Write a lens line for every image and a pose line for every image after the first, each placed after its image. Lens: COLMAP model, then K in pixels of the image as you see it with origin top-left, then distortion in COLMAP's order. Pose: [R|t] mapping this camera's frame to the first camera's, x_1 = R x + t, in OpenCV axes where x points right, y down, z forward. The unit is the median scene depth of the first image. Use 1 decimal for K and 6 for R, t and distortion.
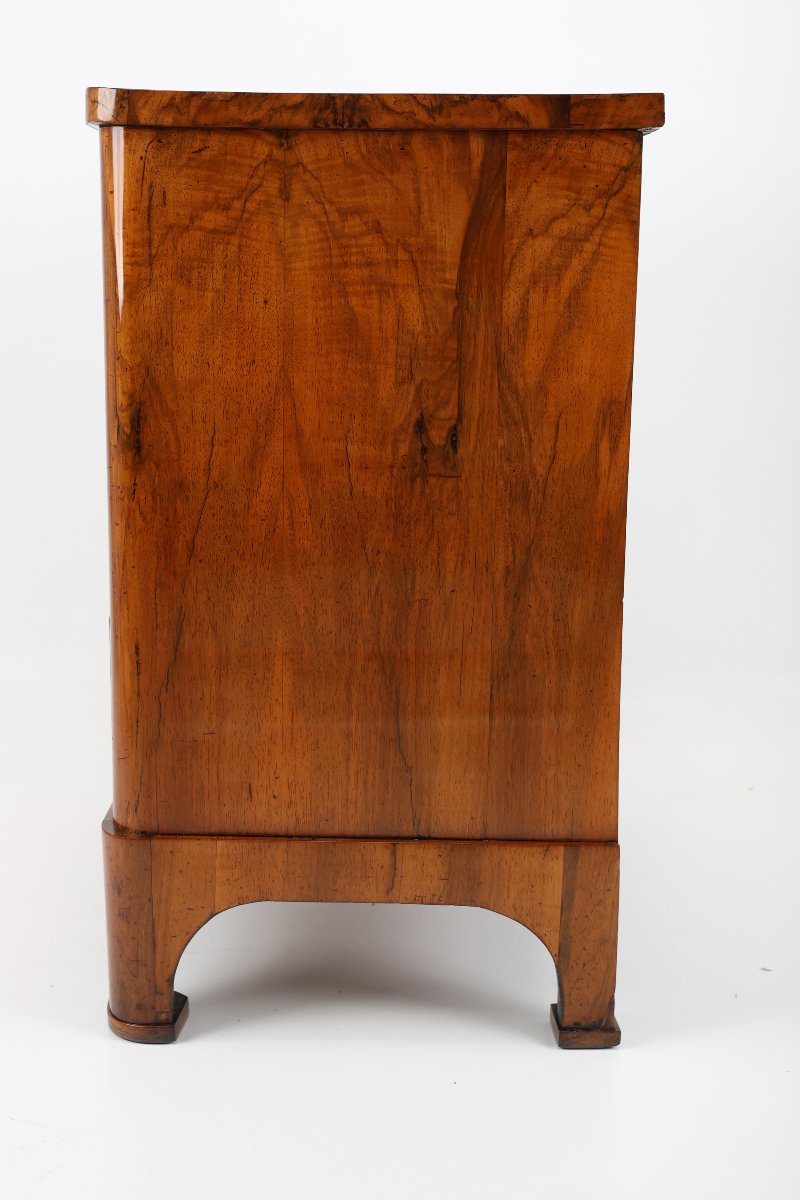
lens RADIAL K [[1765.3, 0, 408.1], [0, 1765.3, 590.5], [0, 0, 1]] dist [0.019876, 0.000000]
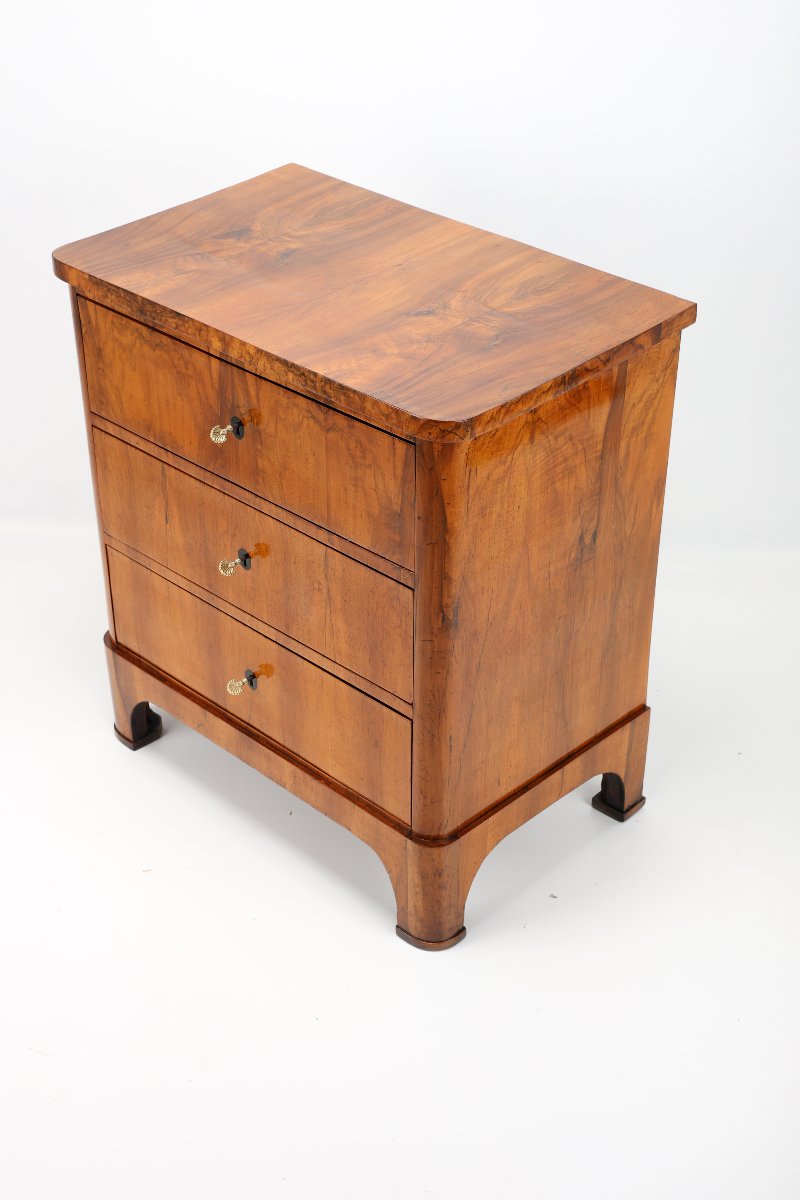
lens RADIAL K [[1765.3, 0, 392.1], [0, 1765.3, 607.0], [0, 0, 1]] dist [0.019876, 0.000000]
pose [[0.708690, -0.402941, 0.579135, -1.028502], [0.153429, 0.889238, 0.430947, -0.730091], [-0.688635, -0.216551, 0.692017, 0.031078]]
